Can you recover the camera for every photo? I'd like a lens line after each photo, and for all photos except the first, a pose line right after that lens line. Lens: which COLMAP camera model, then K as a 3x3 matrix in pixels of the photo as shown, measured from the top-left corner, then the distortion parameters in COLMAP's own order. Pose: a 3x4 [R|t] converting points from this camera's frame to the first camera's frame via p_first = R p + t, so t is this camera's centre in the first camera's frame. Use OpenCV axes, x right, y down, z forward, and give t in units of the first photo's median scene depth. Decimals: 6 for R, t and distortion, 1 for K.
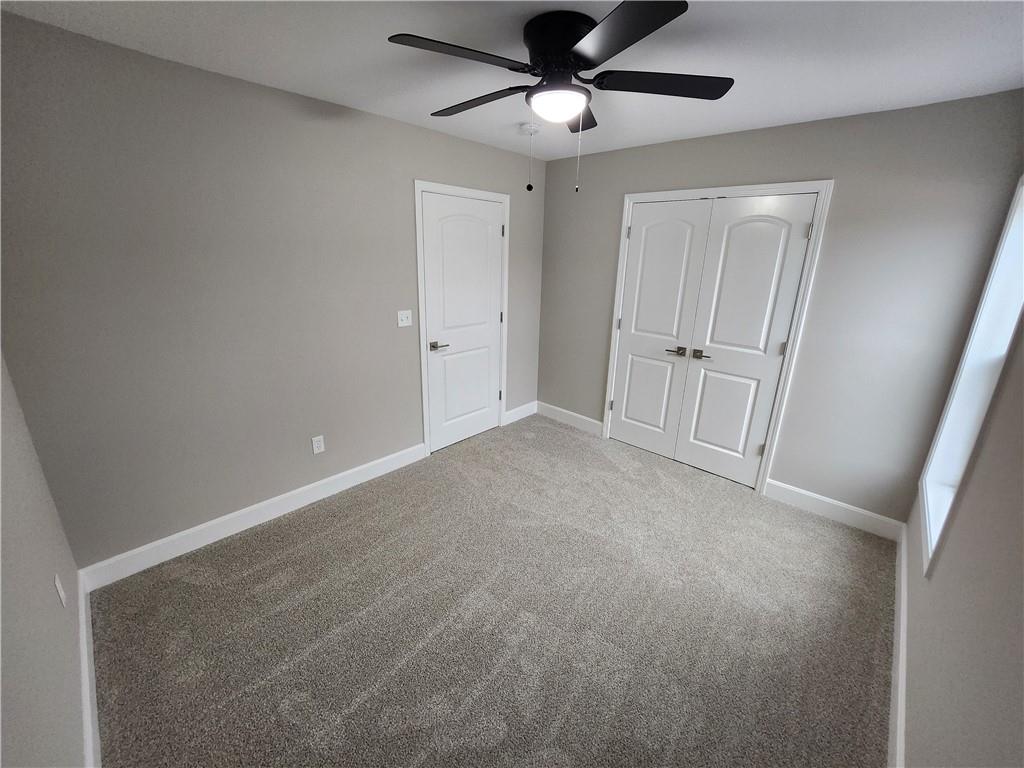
lens RADIAL K [[408.5, 0, 518.3], [0, 408.5, 386.8], [0, 0, 1]] dist [-0.004146, -0.000597]
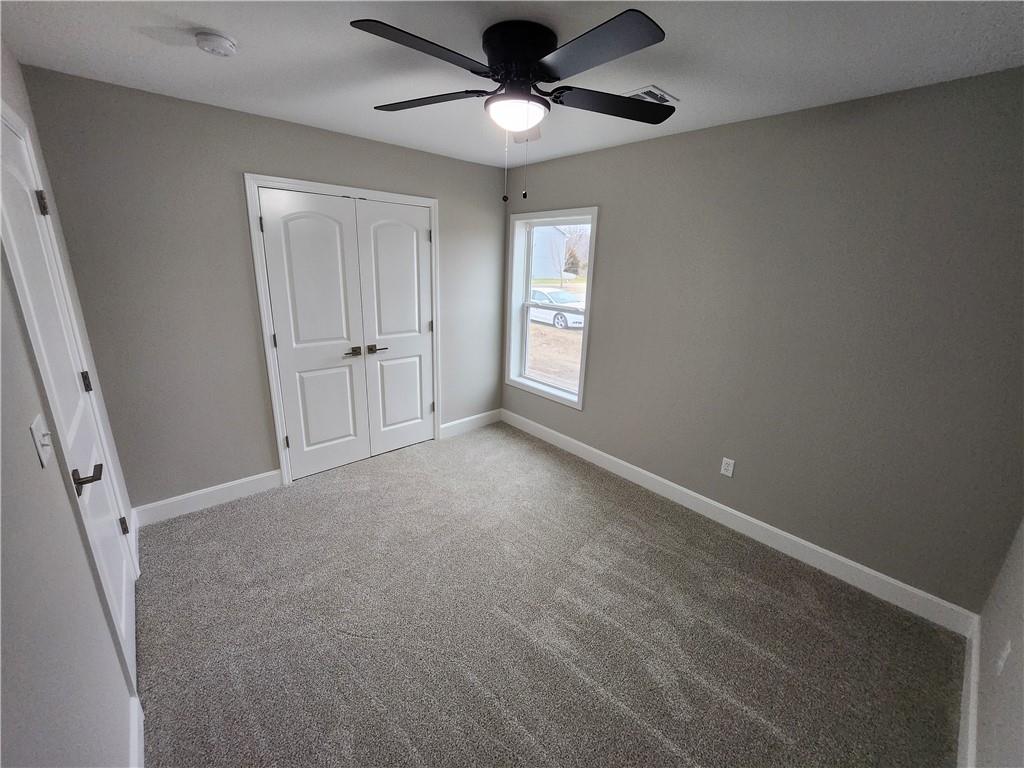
lens RADIAL K [[408.5, 0, 508.6], [0, 408.5, 384.7], [0, 0, 1]] dist [-0.004146, -0.000597]
pose [[0.102091, -0.317317, 0.942808, -0.544984], [0.284464, 0.917496, 0.277995, -0.191968], [-0.953235, 0.239814, 0.183934, 0.513981]]
